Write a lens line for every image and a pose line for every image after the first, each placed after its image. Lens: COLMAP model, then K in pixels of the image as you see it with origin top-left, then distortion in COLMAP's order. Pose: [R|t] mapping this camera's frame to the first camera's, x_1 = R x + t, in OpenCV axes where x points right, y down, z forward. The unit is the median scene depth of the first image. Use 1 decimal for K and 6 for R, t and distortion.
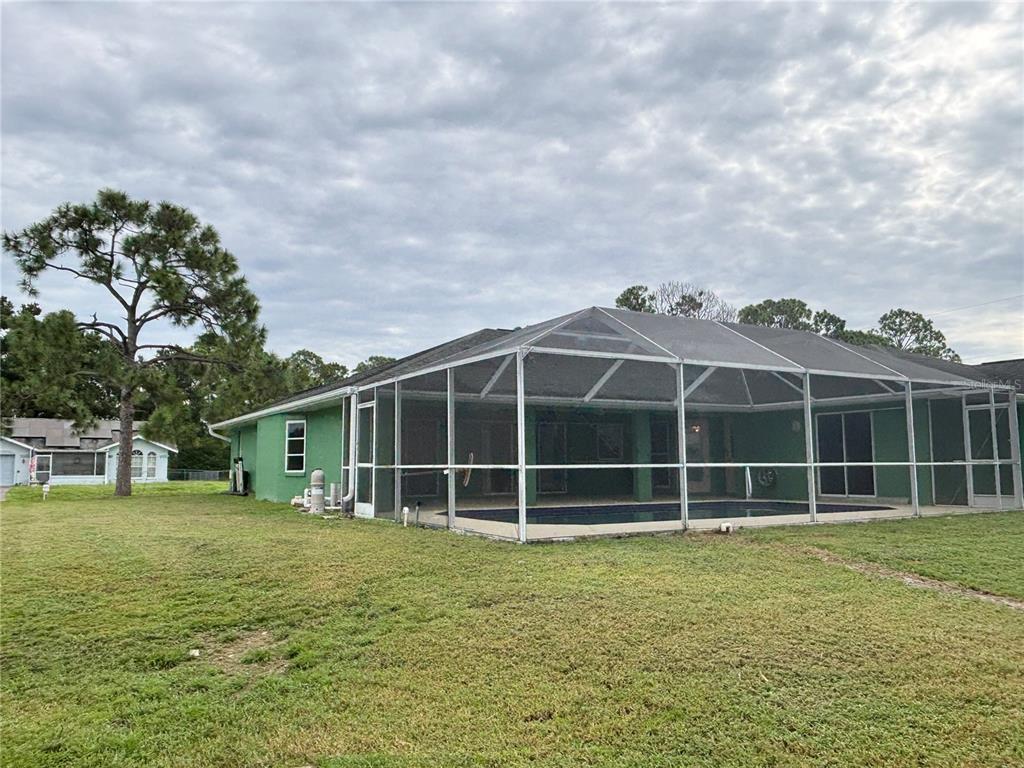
lens RADIAL K [[772.4, 0, 504.8], [0, 772.4, 383.6], [0, 0, 1]] dist [0.047884, -0.077308]
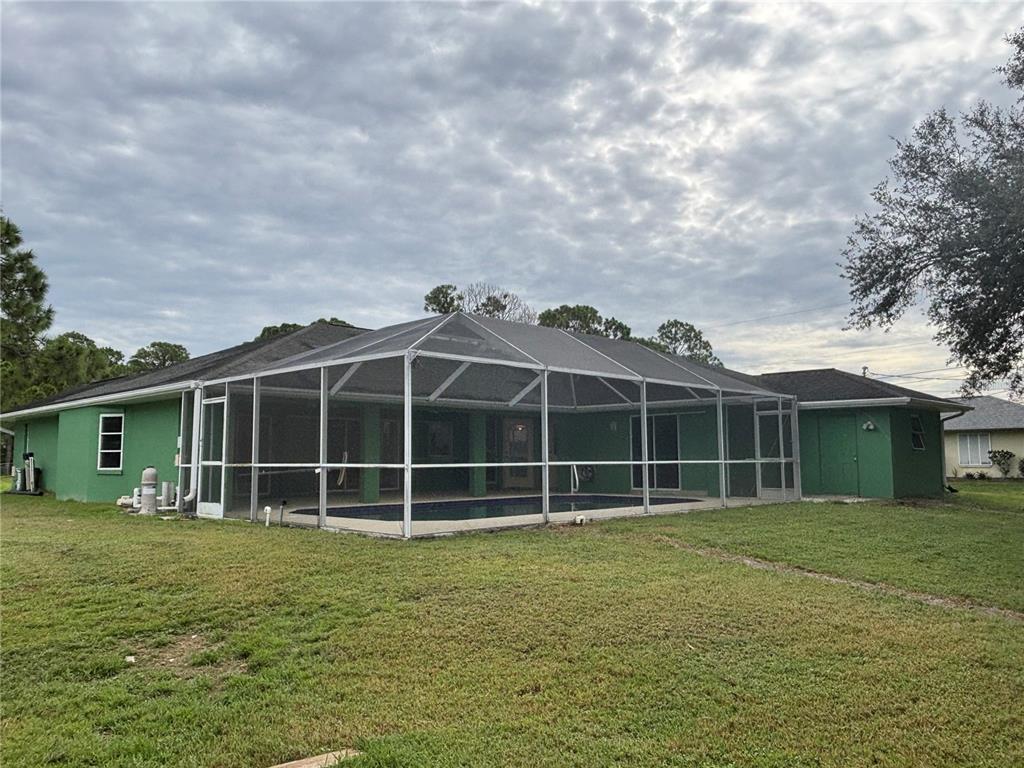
lens RADIAL K [[772.4, 0, 502.8], [0, 772.4, 377.8], [0, 0, 1]] dist [0.047884, -0.077308]
pose [[0.965564, 0.028610, 0.258587, -0.075595], [-0.028430, 0.999586, -0.004438, -0.005868], [-0.258607, -0.003066, 0.965978, -0.022179]]
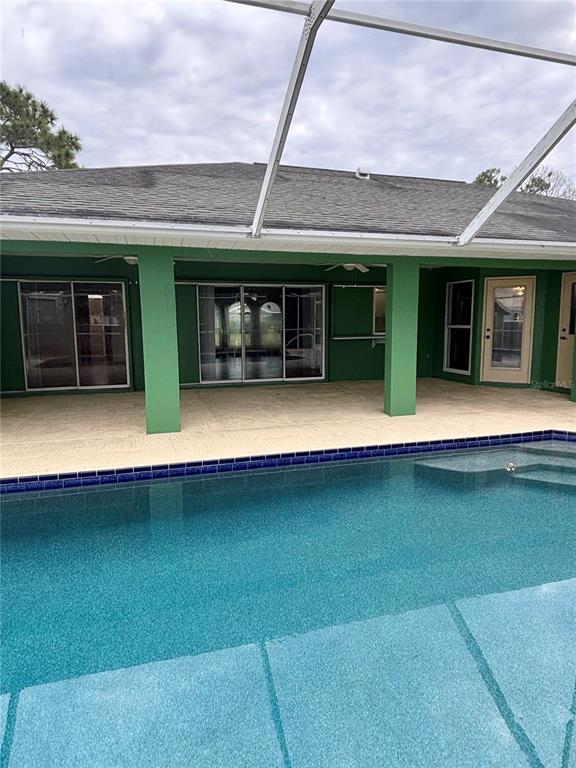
lens RADIAL K [[480.0, 0, 290.1], [0, 480.0, 381.7], [0, 0, 1]] dist [0.030564, -0.044878]
pose [[0.974244, 0.029034, -0.223620, 0.210941], [0.023842, 0.972855, 0.230183, 0.047389], [0.224233, -0.229586, 0.947106, 0.748527]]
